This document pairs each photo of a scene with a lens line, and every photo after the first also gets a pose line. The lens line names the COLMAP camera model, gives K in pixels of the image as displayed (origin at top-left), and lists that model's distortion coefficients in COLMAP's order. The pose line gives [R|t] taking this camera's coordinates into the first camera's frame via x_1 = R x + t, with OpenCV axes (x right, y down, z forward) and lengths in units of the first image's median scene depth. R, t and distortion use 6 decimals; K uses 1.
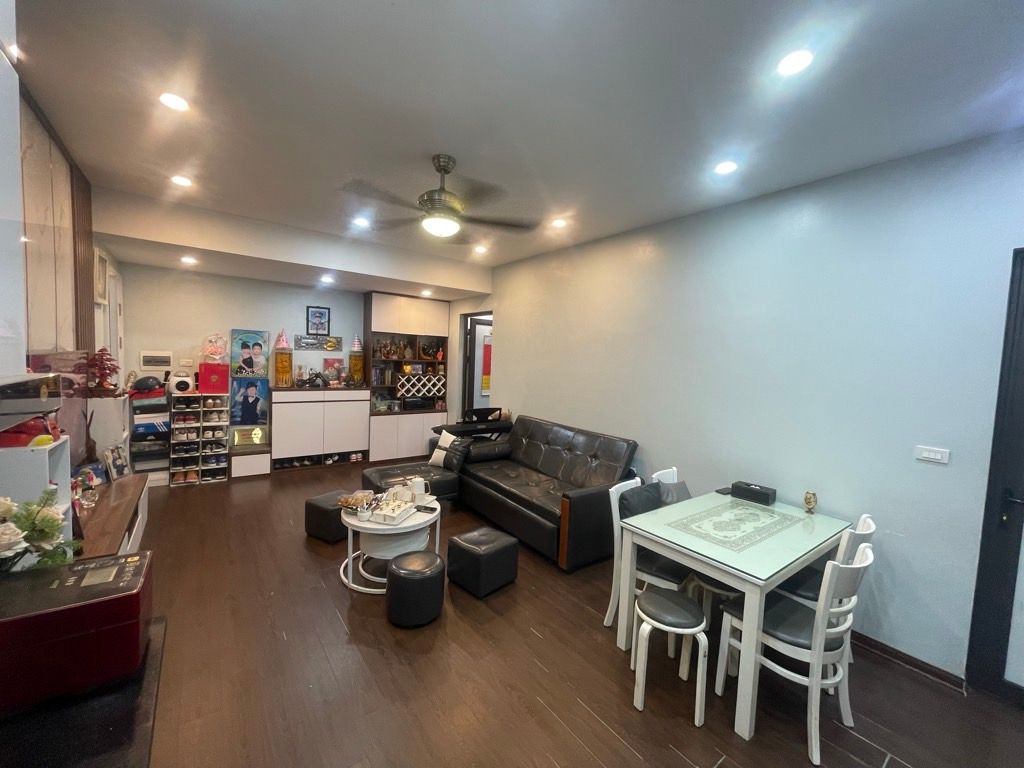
lens RADIAL K [[412.5, 0, 513.8], [0, 412.5, 383.7], [0, 0, 1]] dist [-0.001104, -0.000264]
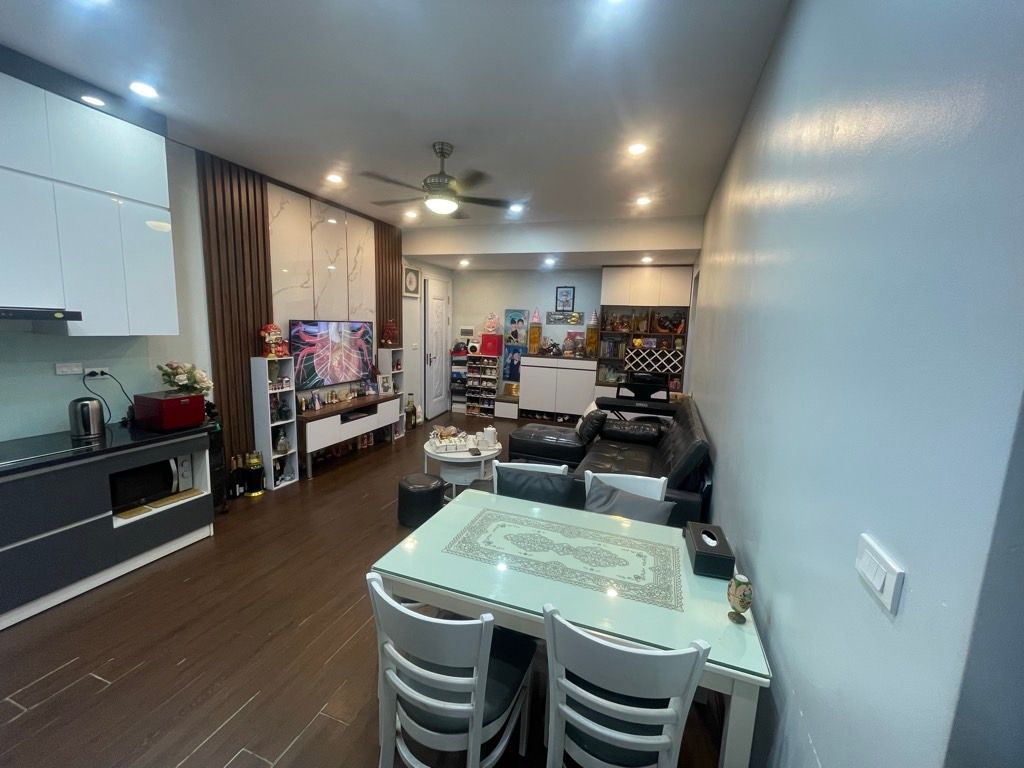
lens RADIAL K [[412.5, 0, 513.8], [0, 412.5, 383.7], [0, 0, 1]] dist [-0.001104, -0.000264]
pose [[0.553282, 0.094745, -0.827588, 0.464845], [-0.064481, 0.995401, 0.070848, 0.013384], [0.830495, 0.014165, 0.556847, 0.257030]]
